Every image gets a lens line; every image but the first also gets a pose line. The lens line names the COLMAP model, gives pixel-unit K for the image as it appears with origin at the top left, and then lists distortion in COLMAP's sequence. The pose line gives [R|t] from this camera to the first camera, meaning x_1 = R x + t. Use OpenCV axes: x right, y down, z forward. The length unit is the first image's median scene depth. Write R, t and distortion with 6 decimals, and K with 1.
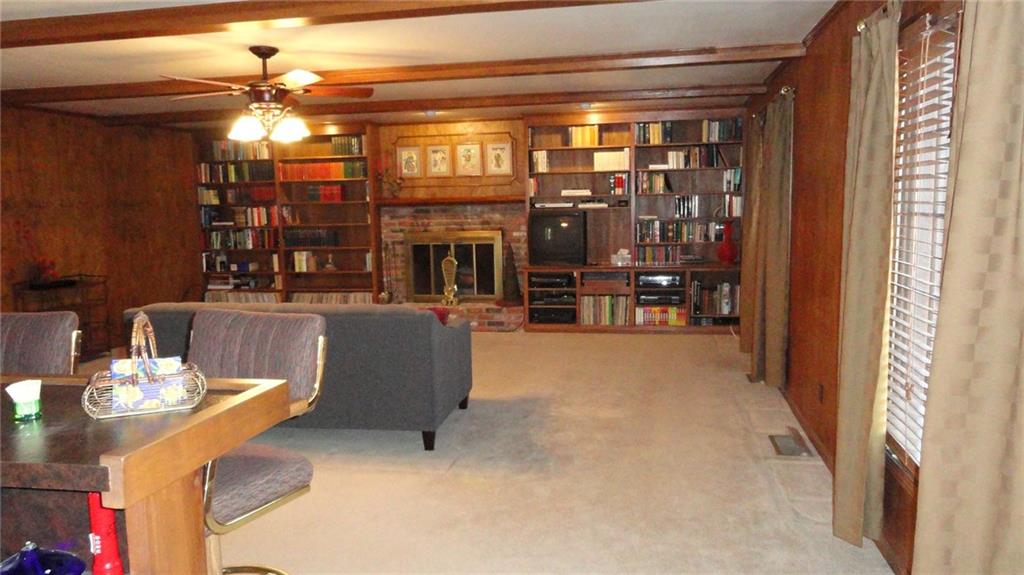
lens RADIAL K [[673.6, 0, 529.6], [0, 673.6, 288.2], [0, 0, 1]] dist [-0.001515, -0.000192]
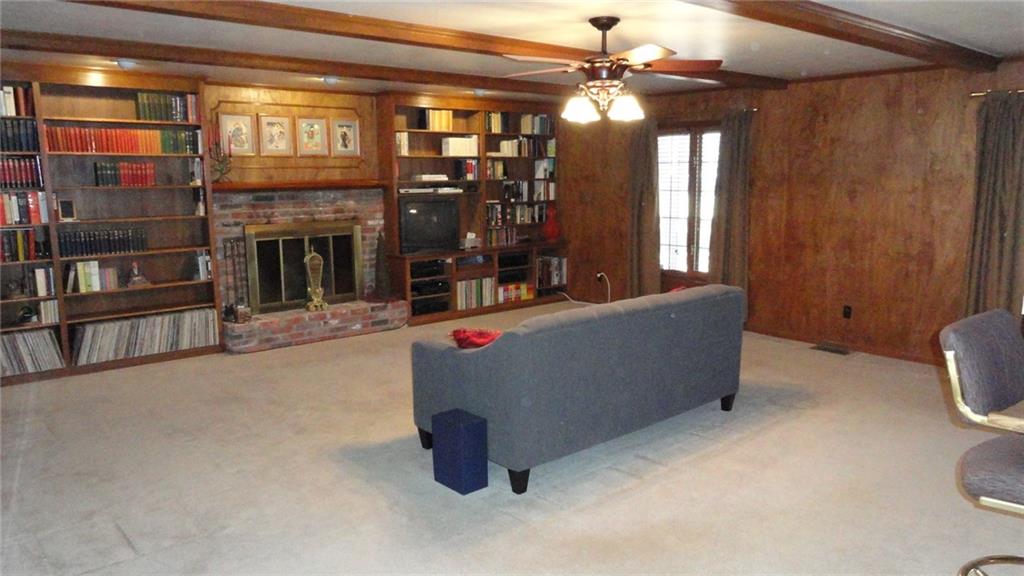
lens RADIAL K [[730.1, 0, 512.0], [0, 730.1, 288.0], [0, 0, 1]] dist [0.000459, 0.000069]
pose [[0.630698, -0.104222, 0.768998, -0.684552], [0.097887, 0.993710, 0.054394, -0.029213], [-0.769830, 0.040969, 0.636932, 0.244441]]
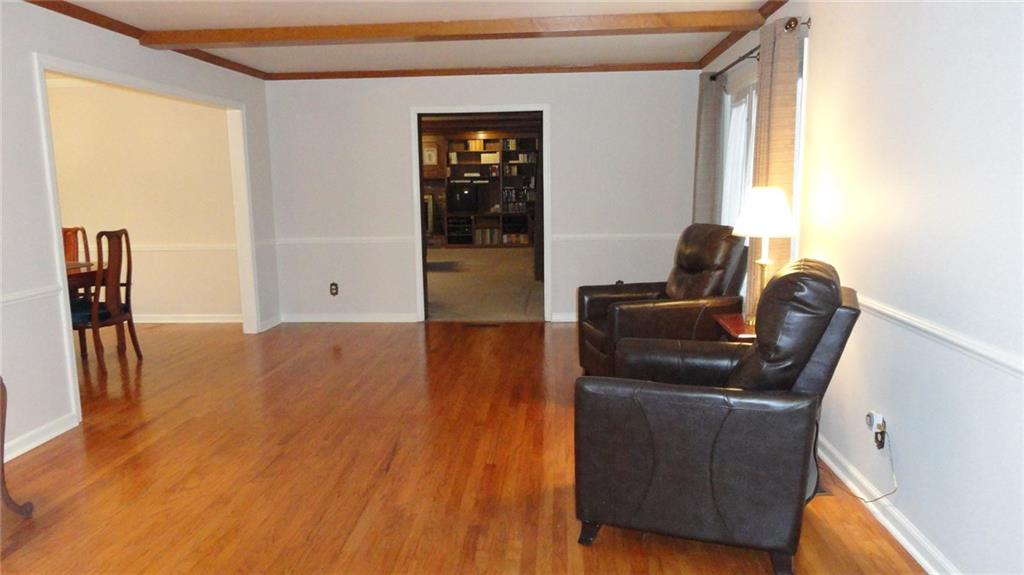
lens RADIAL K [[730.1, 0, 512.0], [0, 730.1, 287.5], [0, 0, 1]] dist [0.000459, 0.000069]
pose [[0.994864, -0.008397, 0.100869, -0.028788], [0.007403, 0.999920, 0.010222, 0.154157], [-0.100947, -0.009423, 0.994847, -1.053255]]
